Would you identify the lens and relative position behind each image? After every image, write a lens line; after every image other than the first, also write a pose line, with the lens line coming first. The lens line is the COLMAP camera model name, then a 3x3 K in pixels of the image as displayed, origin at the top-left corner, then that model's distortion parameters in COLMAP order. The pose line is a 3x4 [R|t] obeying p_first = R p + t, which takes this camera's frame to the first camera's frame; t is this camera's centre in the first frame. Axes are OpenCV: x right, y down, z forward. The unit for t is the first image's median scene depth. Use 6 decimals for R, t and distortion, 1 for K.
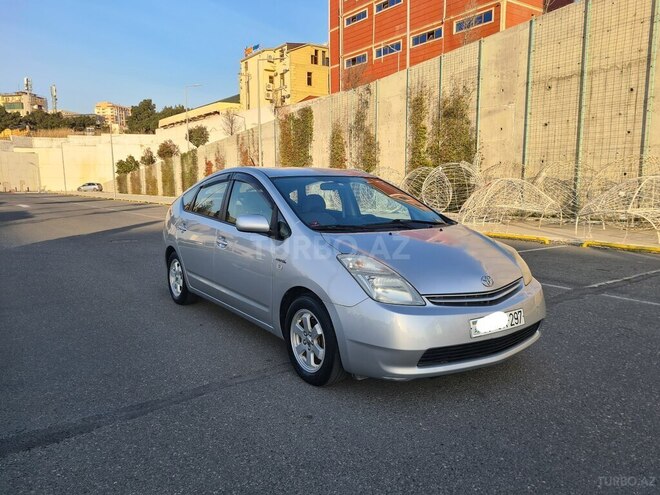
lens RADIAL K [[485.3, 0, 329.3], [0, 485.3, 251.1], [0, 0, 1]] dist [0.050122, -0.029737]
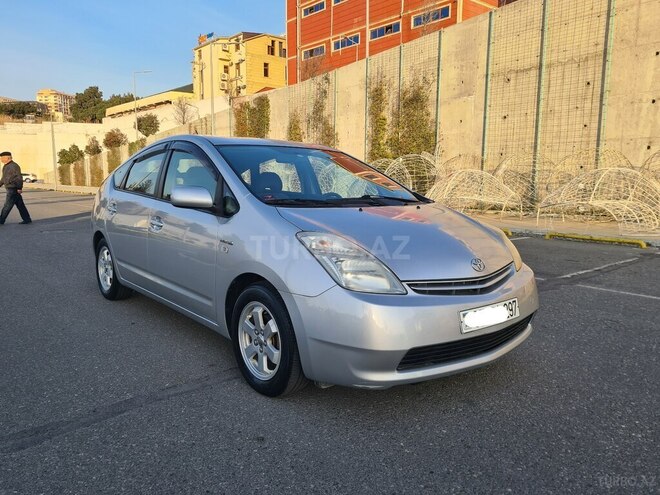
lens RADIAL K [[489.1, 0, 330.0], [0, 489.1, 247.5], [0, 0, 1]] dist [0.046440, -0.024556]
pose [[0.996107, 0.000246, 0.088153, 0.000069], [-0.000296, 1.000000, 0.000549, 0.004622], [-0.088153, -0.000573, 0.996107, 0.028236]]
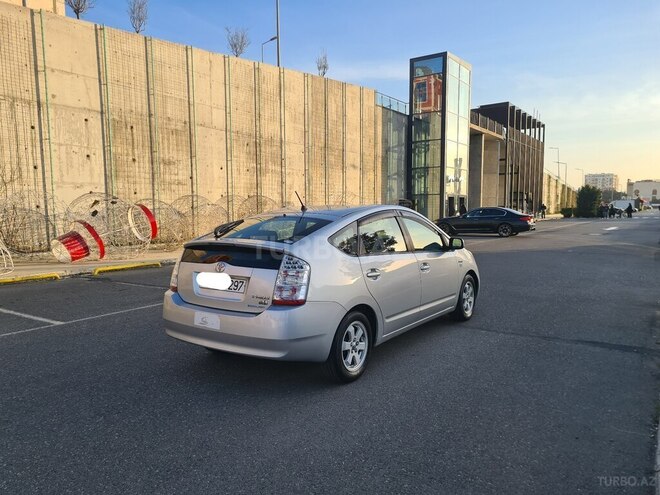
lens RADIAL K [[491.5, 0, 324.6], [0, 491.5, 250.8], [0, 0, 1]] dist [0.052343, -0.025825]
pose [[-0.328468, -0.073490, 0.941652, -0.264137], [0.136345, 0.982837, 0.124265, -0.050734], [-0.934622, 0.169207, -0.312810, 0.329684]]
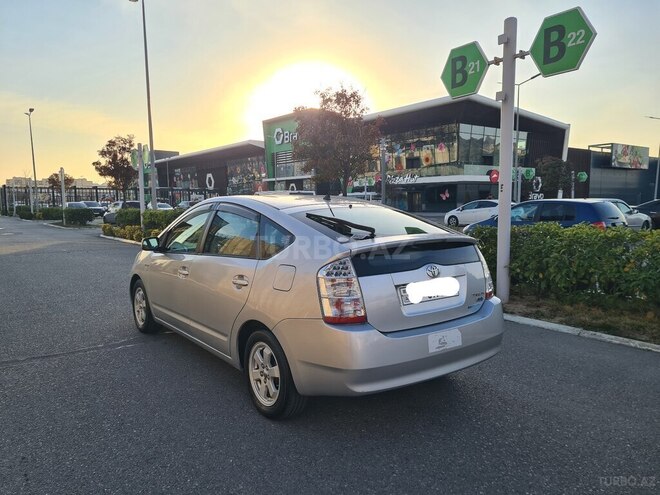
lens RADIAL K [[493.5, 0, 323.9], [0, 493.5, 245.0], [0, 0, 1]] dist [0.047019, -0.024248]
pose [[-0.999710, 0.012861, -0.020381, -0.036343], [0.008122, 0.976026, 0.217500, -0.067095], [0.022690, 0.217272, -0.975847, 0.453320]]
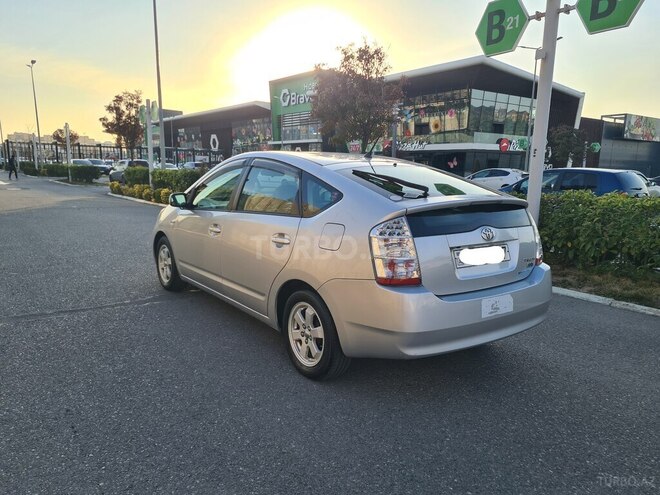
lens RADIAL K [[491.5, 0, 324.6], [0, 491.5, 250.8], [0, 0, 1]] dist [0.052343, -0.025825]
pose [[-0.999758, -0.013770, -0.017169, -0.022797], [-0.018236, 0.955040, 0.295916, -0.063255], [0.012322, 0.296157, -0.955060, 0.446794]]
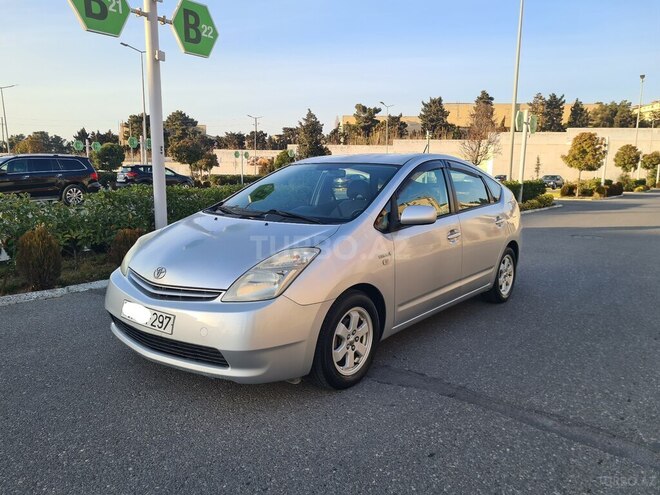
lens RADIAL K [[489.8, 0, 328.7], [0, 489.8, 257.2], [0, 0, 1]] dist [0.055053, -0.035447]
pose [[0.277001, 0.164421, -0.946697, 0.191957], [-0.141320, 0.981508, 0.129117, -0.020093], [0.950420, 0.098022, 0.295115, 0.150799]]
